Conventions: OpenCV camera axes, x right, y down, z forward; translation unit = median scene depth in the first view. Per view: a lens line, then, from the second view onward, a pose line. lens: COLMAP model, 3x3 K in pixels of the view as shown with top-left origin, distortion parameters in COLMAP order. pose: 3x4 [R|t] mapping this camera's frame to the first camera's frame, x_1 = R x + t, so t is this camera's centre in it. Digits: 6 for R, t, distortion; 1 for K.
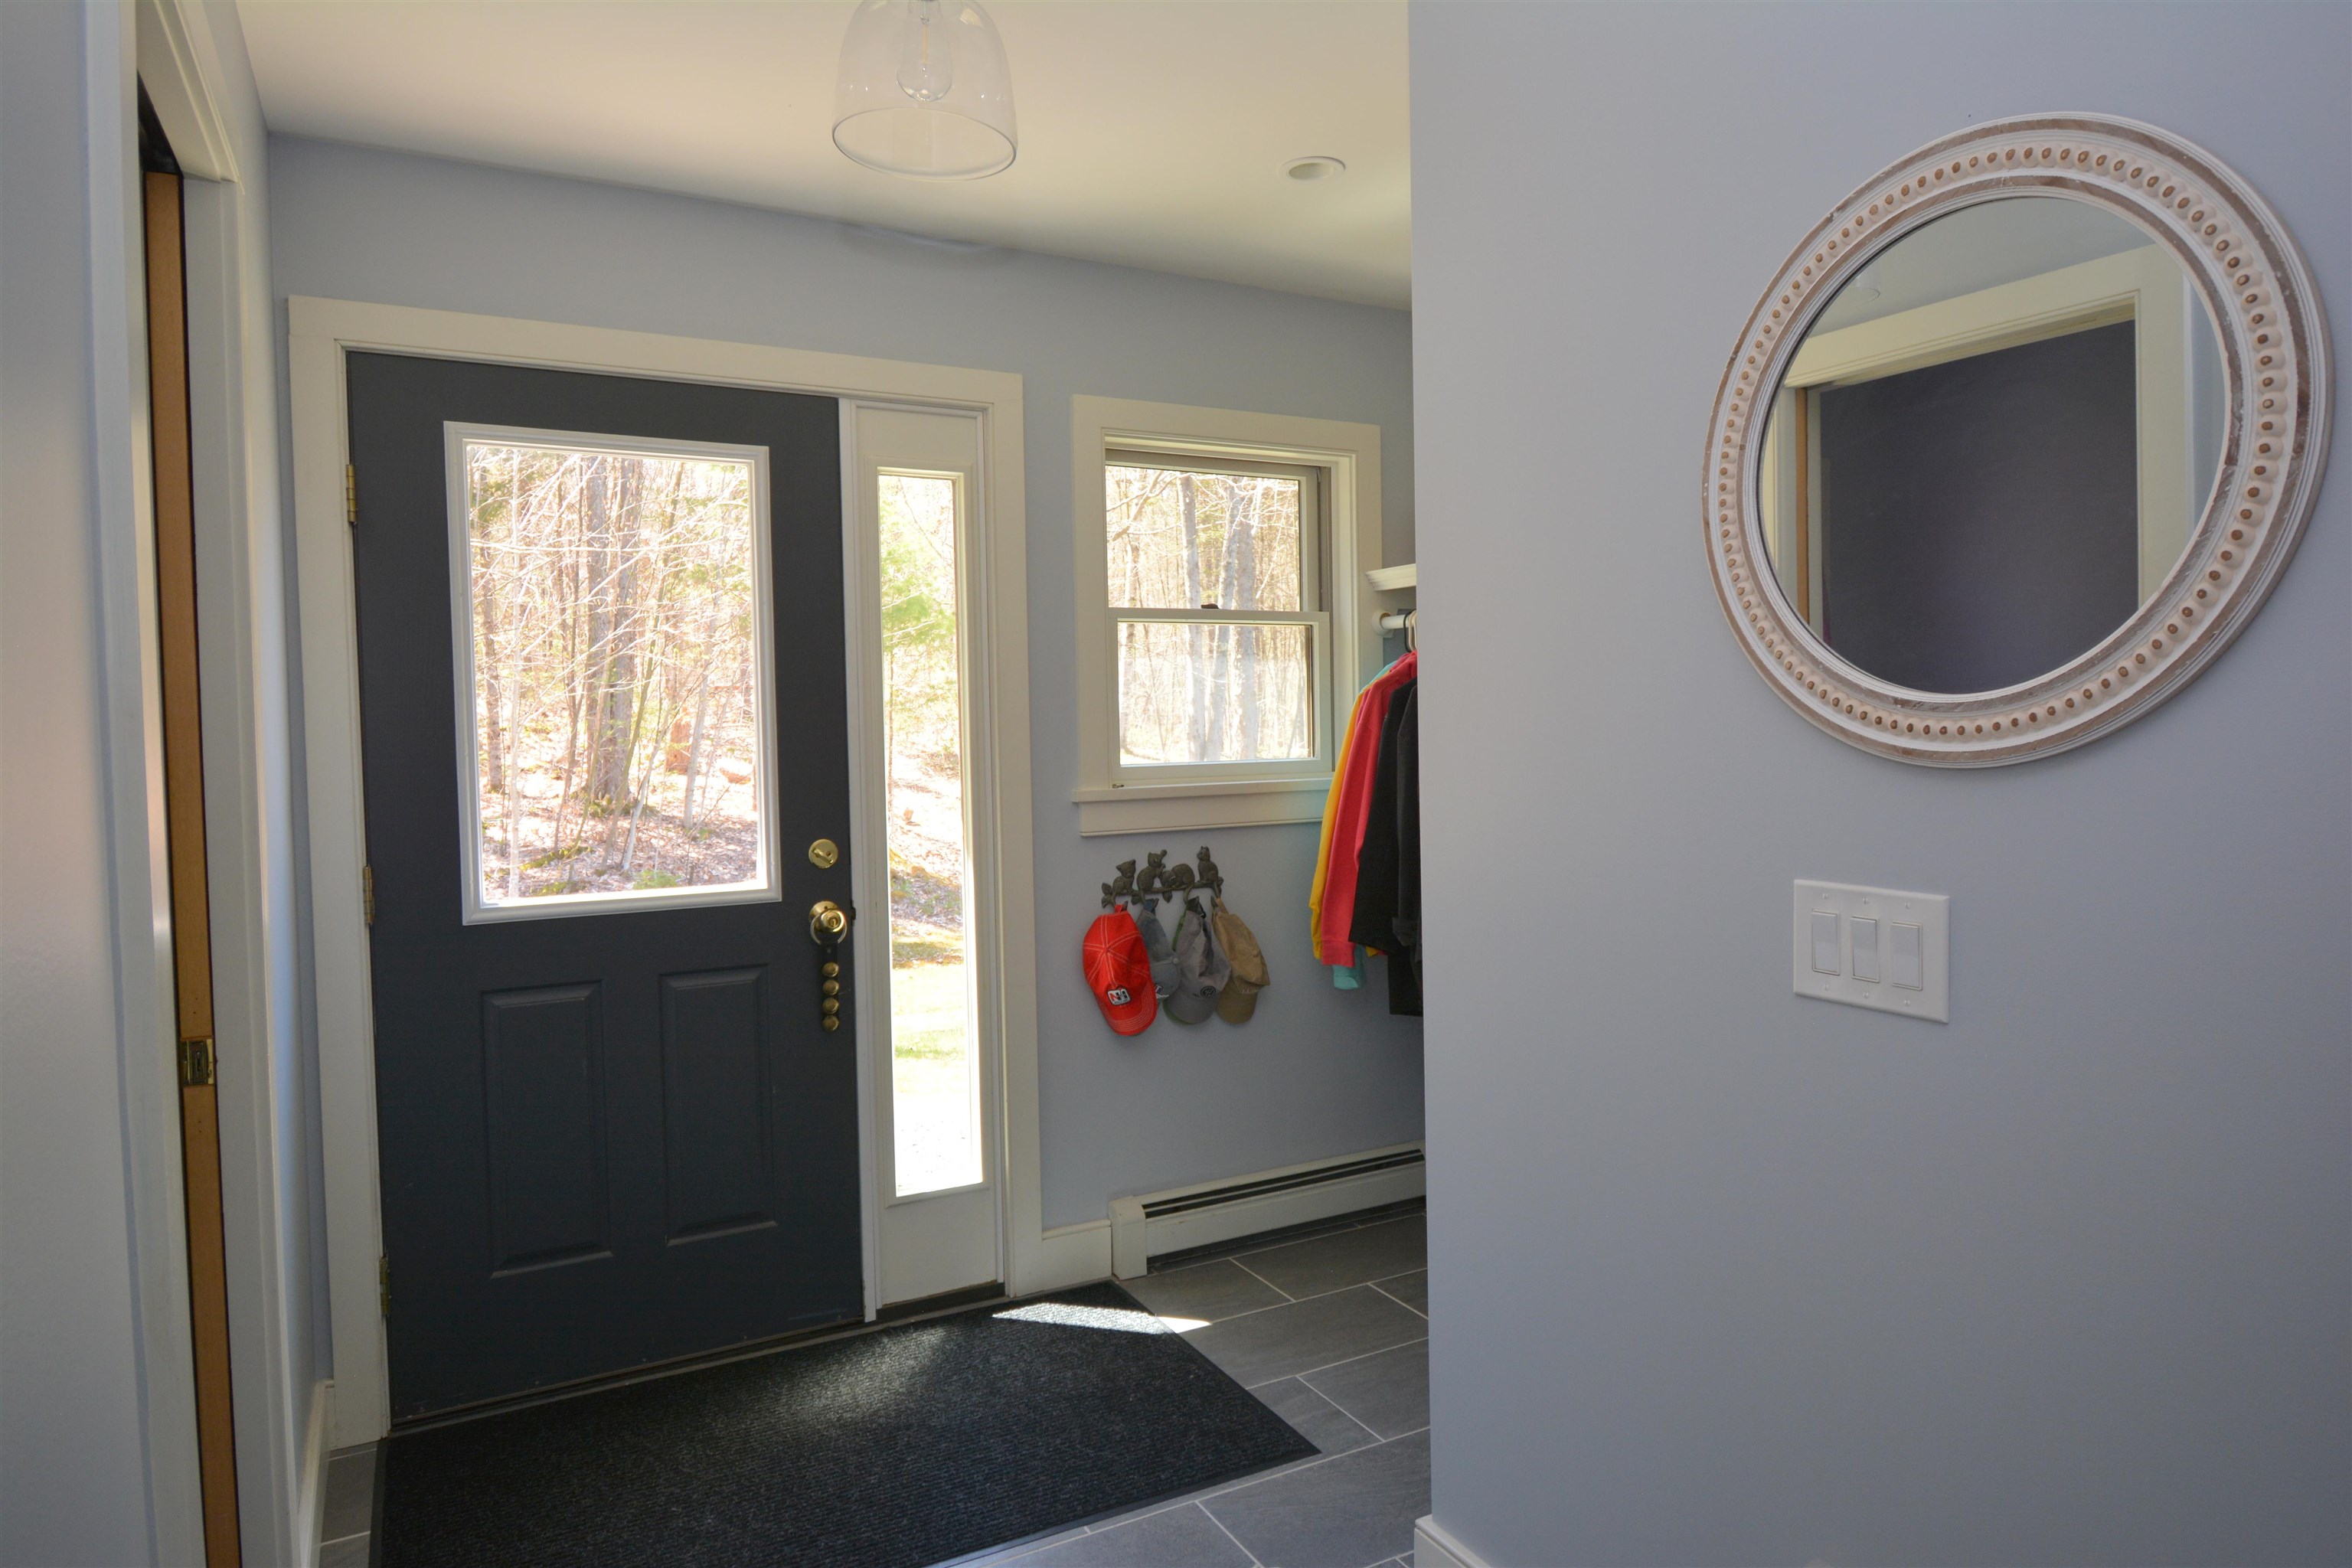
lens RADIAL K [[1384.8, 0, 1171.1], [0, 1384.8, 779.5], [0, 0, 1]] dist [0.014915, -0.027831]
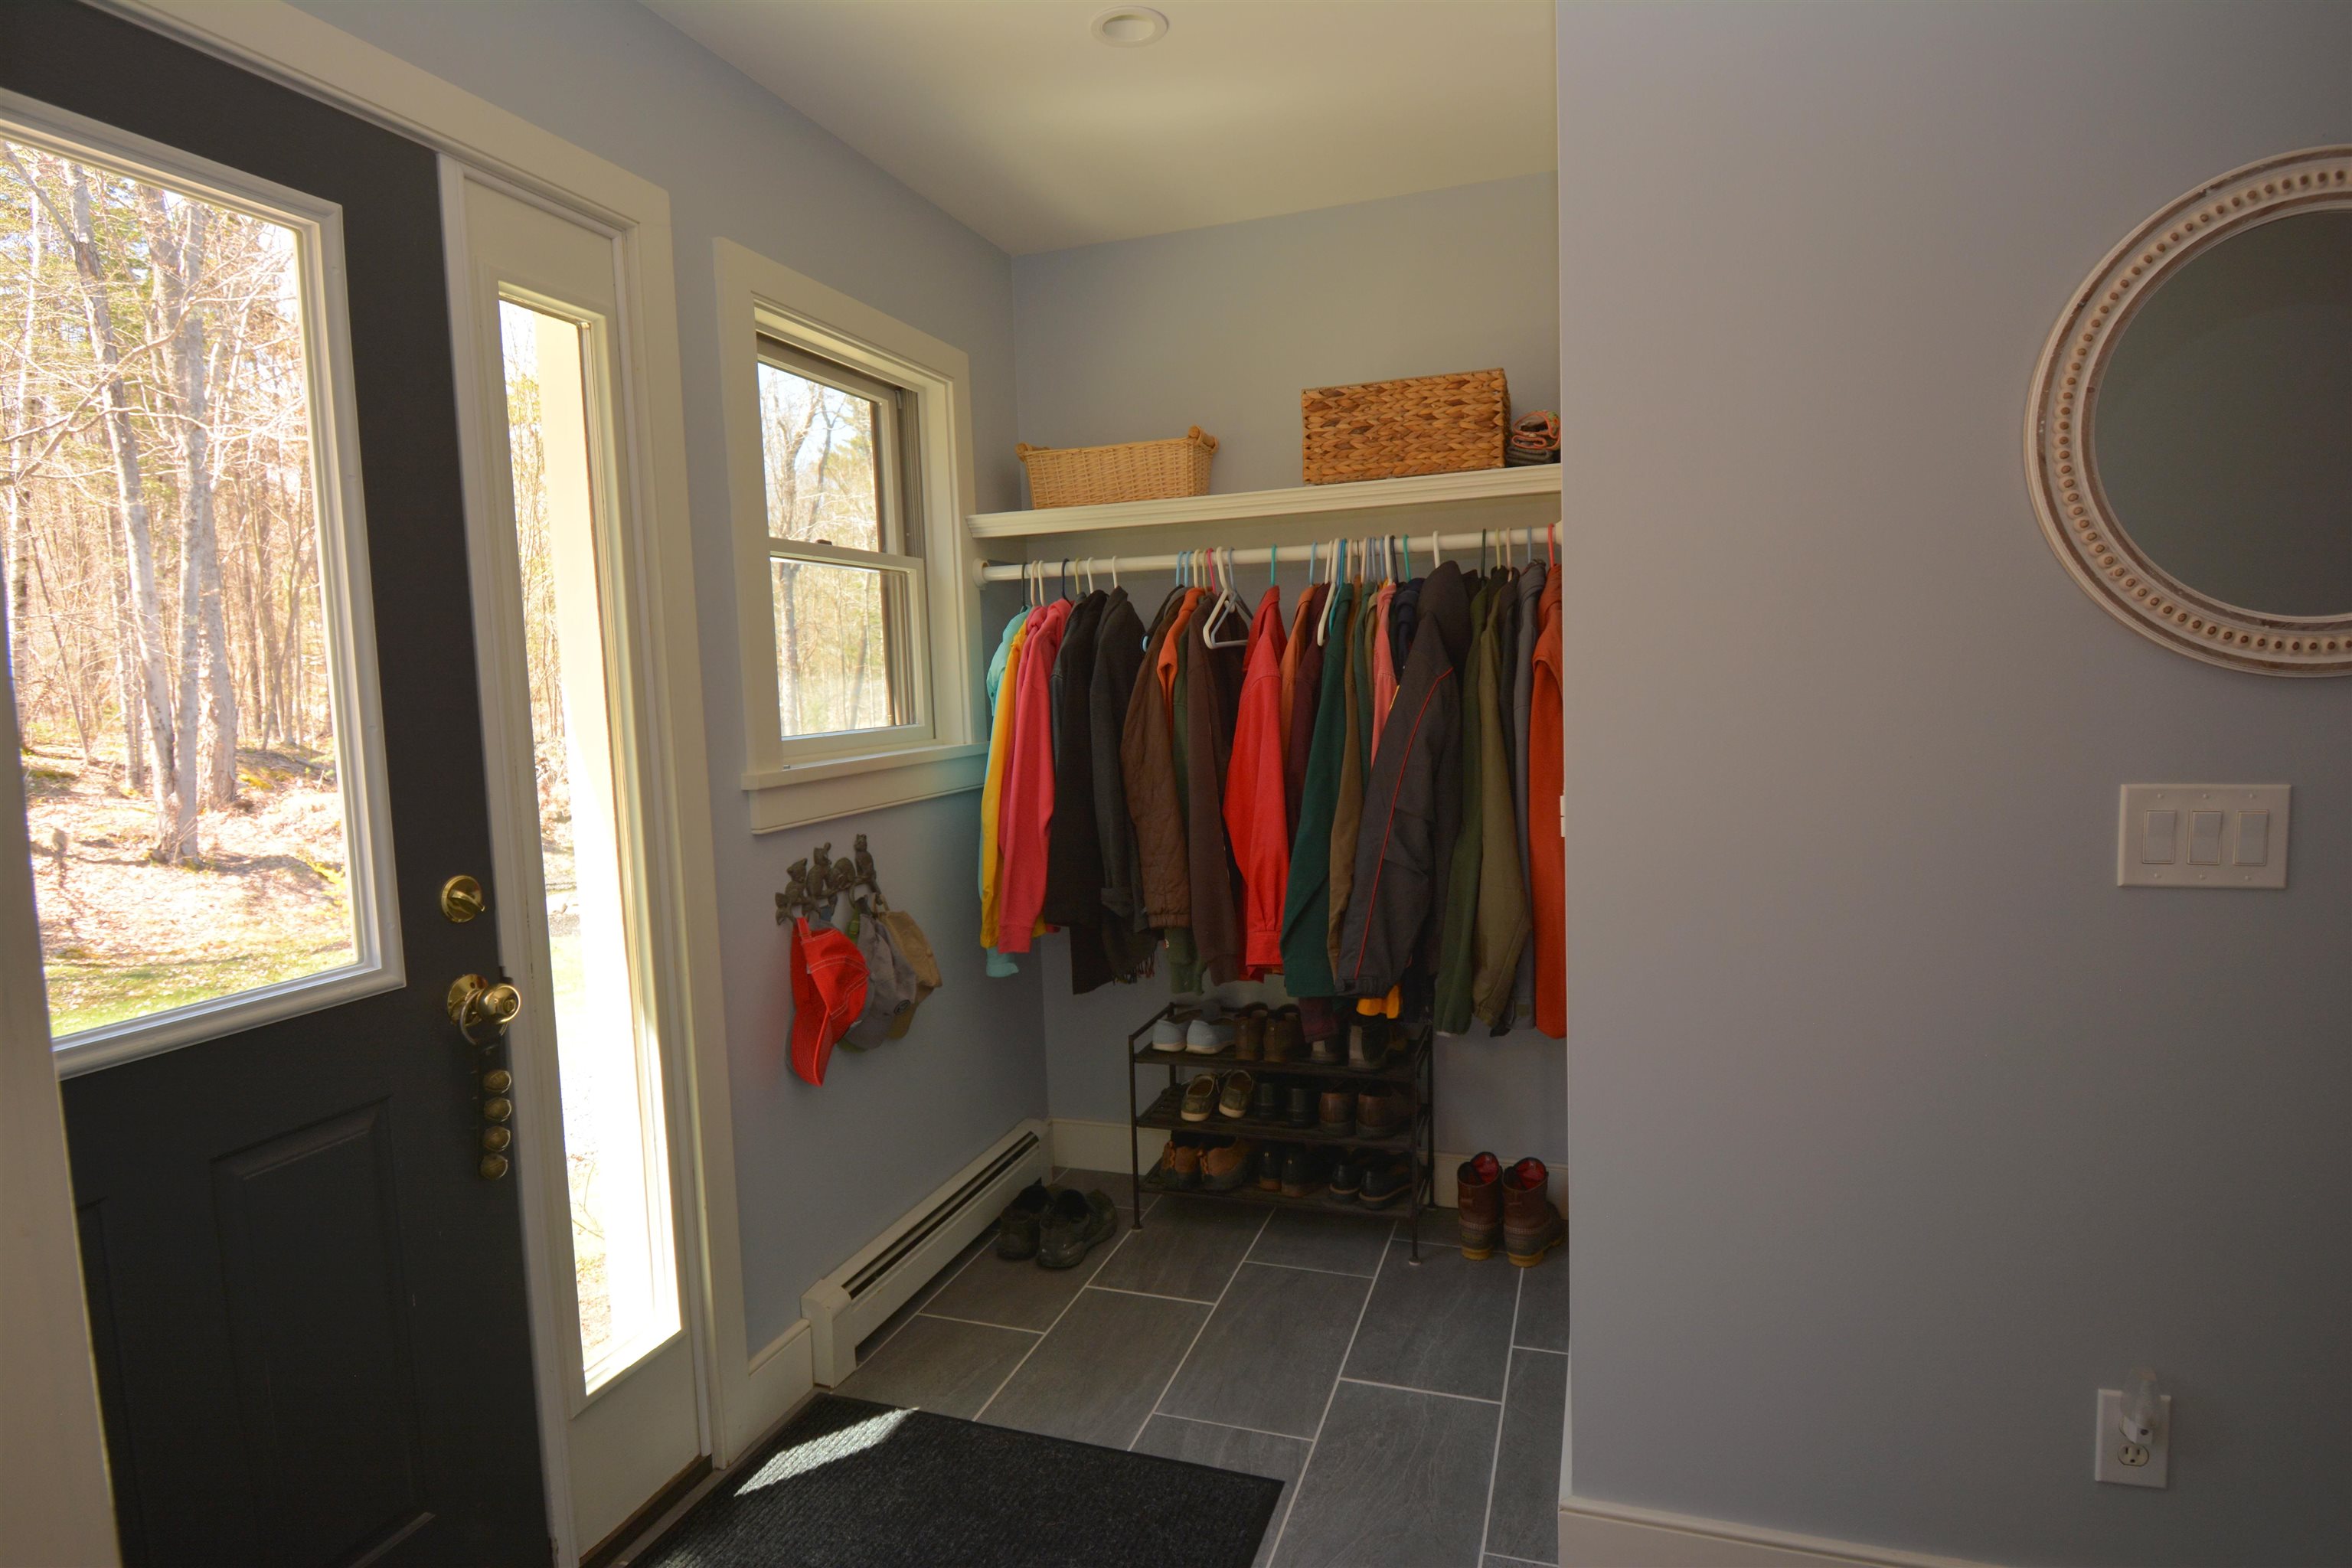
lens RADIAL K [[1255.6, 0, 1175.3], [0, 1255.6, 779.7], [0, 0, 1]] dist [0.020241, -0.031063]
pose [[0.738136, -0.065621, 0.671453, -0.352185], [0.050852, 0.997839, 0.041617, -0.005806], [-0.672733, 0.003426, 0.739877, 0.336049]]
